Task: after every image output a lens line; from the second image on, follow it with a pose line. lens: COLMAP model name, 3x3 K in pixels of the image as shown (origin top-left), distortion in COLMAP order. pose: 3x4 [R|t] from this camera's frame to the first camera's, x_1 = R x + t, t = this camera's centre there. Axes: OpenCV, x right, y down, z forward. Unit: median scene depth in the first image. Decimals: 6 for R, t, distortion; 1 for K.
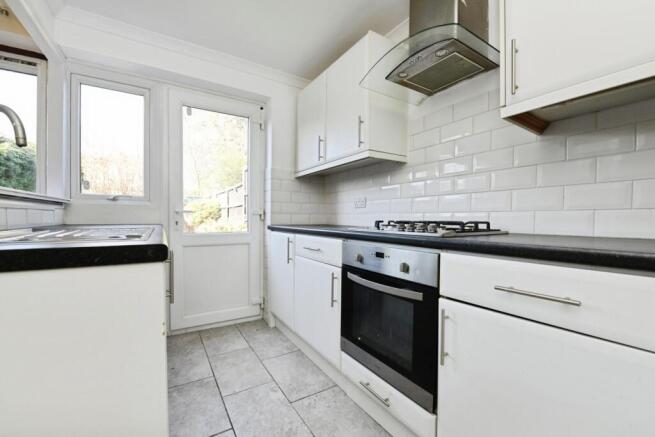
lens RADIAL K [[272.8, 0, 328.6], [0, 272.8, 220.8], [0, 0, 1]] dist [-0.019856, 0.000165]
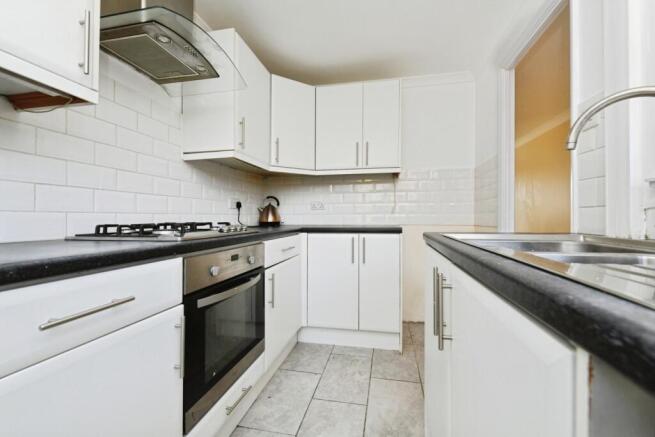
lens RADIAL K [[272.8, 0, 328.6], [0, 272.8, 220.8], [0, 0, 1]] dist [-0.019856, 0.000165]
pose [[-0.719934, -0.003434, 0.694034, -0.633887], [0.014615, 0.999691, 0.020107, -0.018130], [-0.693889, 0.024619, -0.719661, 1.270543]]
